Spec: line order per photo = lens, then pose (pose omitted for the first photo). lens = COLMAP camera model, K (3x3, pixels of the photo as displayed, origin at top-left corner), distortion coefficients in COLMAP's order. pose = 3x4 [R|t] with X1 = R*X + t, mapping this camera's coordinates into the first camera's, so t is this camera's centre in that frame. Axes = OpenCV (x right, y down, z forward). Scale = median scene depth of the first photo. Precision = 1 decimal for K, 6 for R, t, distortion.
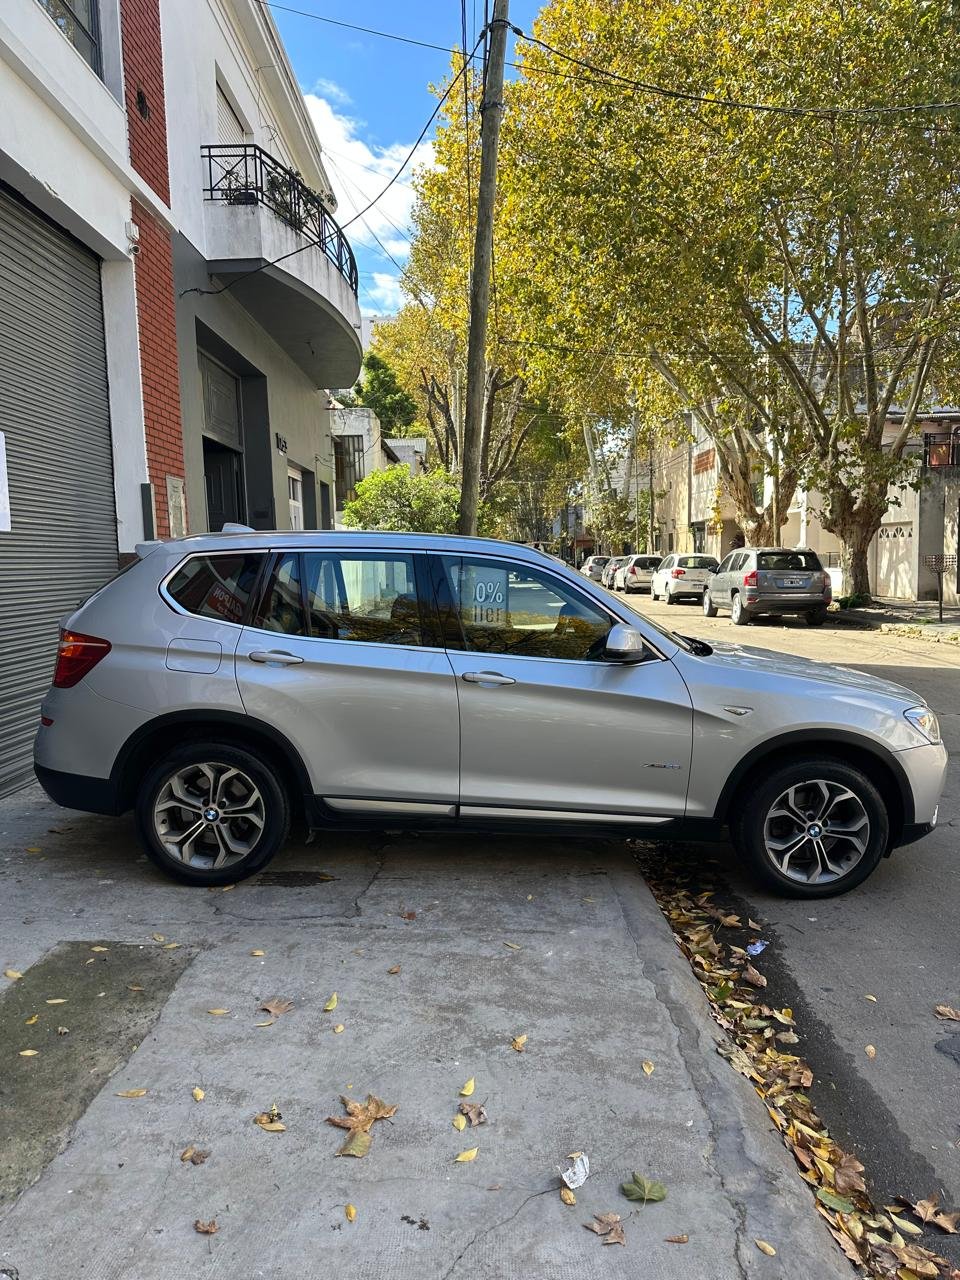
lens RADIAL K [[890.8, 0, 476.4], [0, 890.8, 644.8], [0, 0, 1]] dist [0.036095, -0.040971]
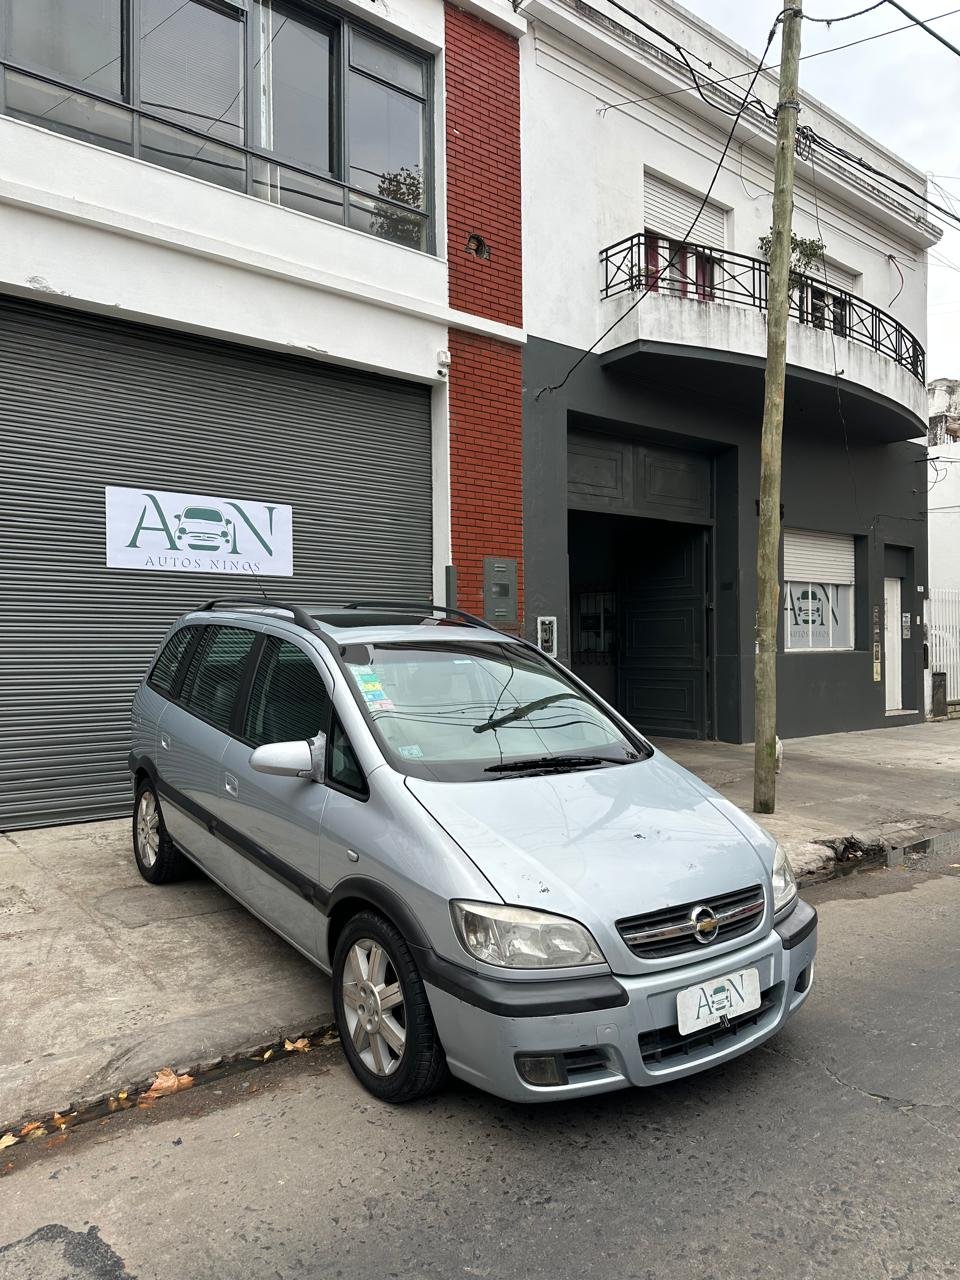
lens RADIAL K [[890.8, 0, 479.7], [0, 890.8, 650.5], [0, 0, 1]] dist [0.036095, -0.040971]
pose [[0.634308, 0.022094, -0.772765, 0.586327], [-0.080294, 0.996068, -0.037430, -0.029984], [0.768899, 0.085790, 0.633588, 0.315468]]
